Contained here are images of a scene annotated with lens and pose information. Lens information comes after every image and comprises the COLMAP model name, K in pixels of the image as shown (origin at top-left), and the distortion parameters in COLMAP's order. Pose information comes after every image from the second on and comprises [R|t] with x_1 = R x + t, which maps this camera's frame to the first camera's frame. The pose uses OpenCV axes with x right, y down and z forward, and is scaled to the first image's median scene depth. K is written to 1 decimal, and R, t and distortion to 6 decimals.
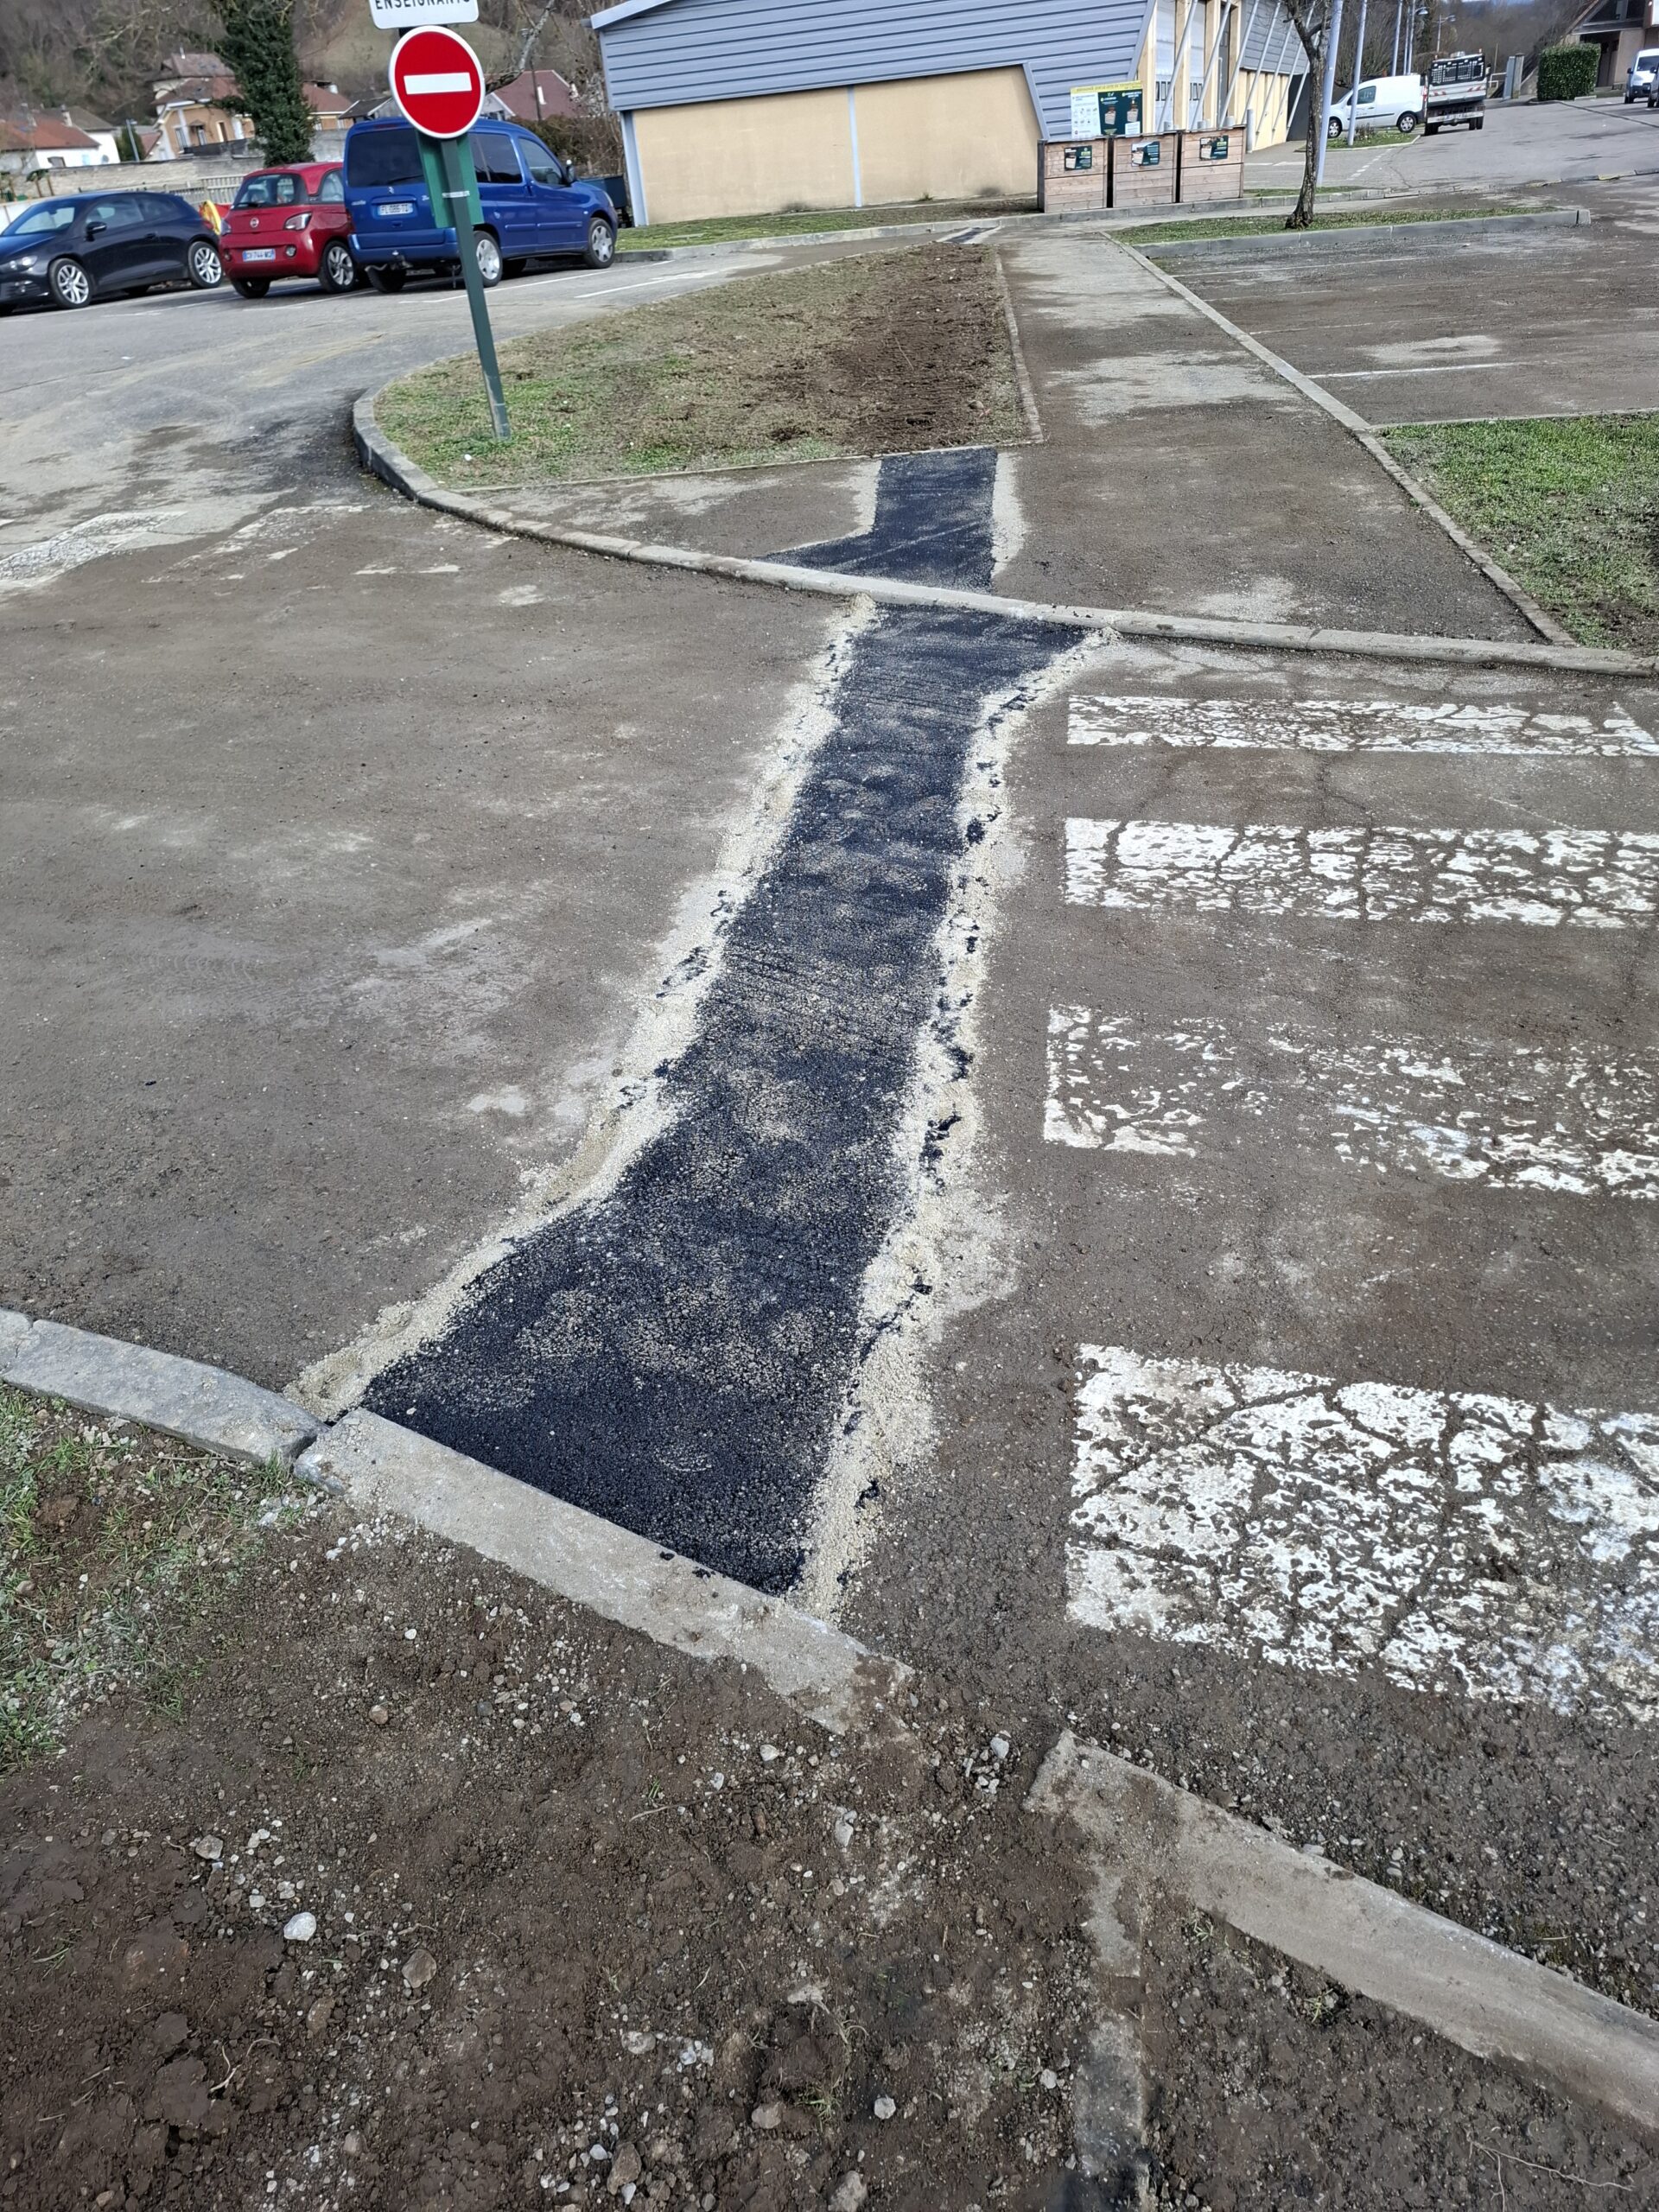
lens RADIAL K [[1491.7, 0, 873.0], [0, 1491.7, 1107.8], [0, 0, 1]] dist [0.024045, -0.023388]
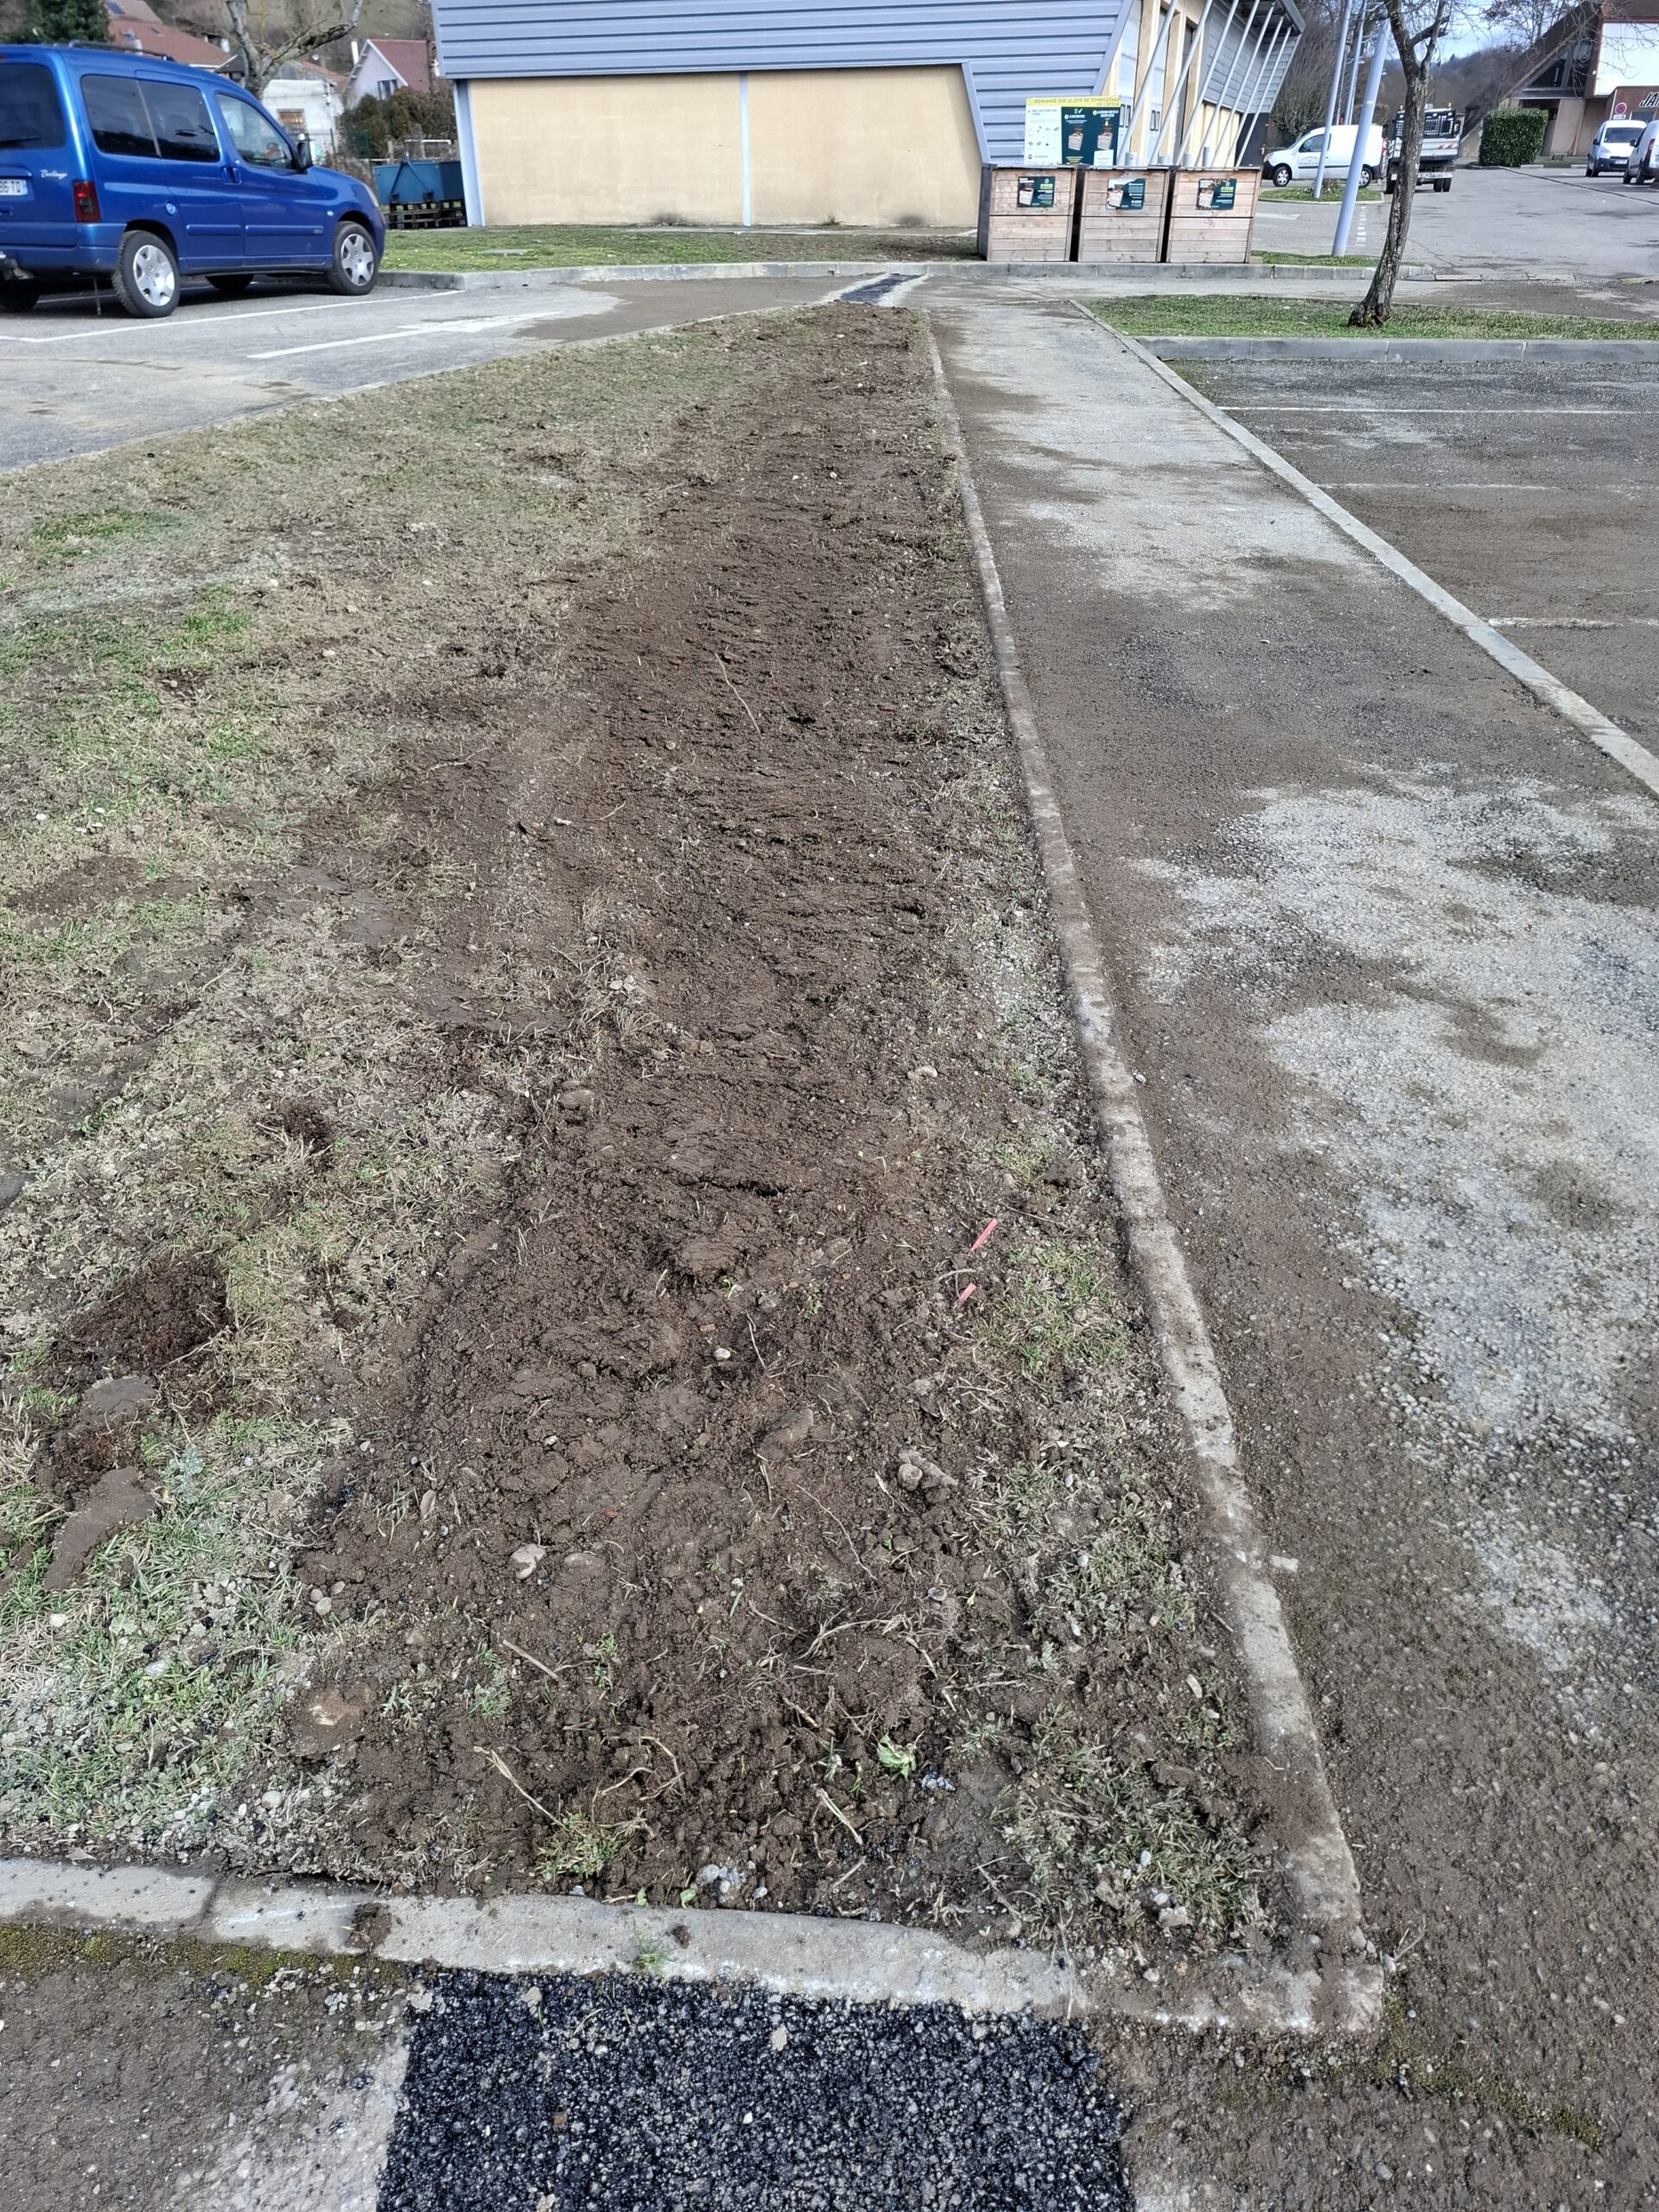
lens RADIAL K [[1489.9, 0, 829.0], [0, 1489.9, 1142.4], [0, 0, 1]] dist [0.011662, -0.015810]
pose [[0.997041, 0.047424, 0.060493, 0.011485], [-0.048350, 0.998733, 0.013943, -0.163958], [-0.059755, -0.016827, 0.998071, 0.253913]]
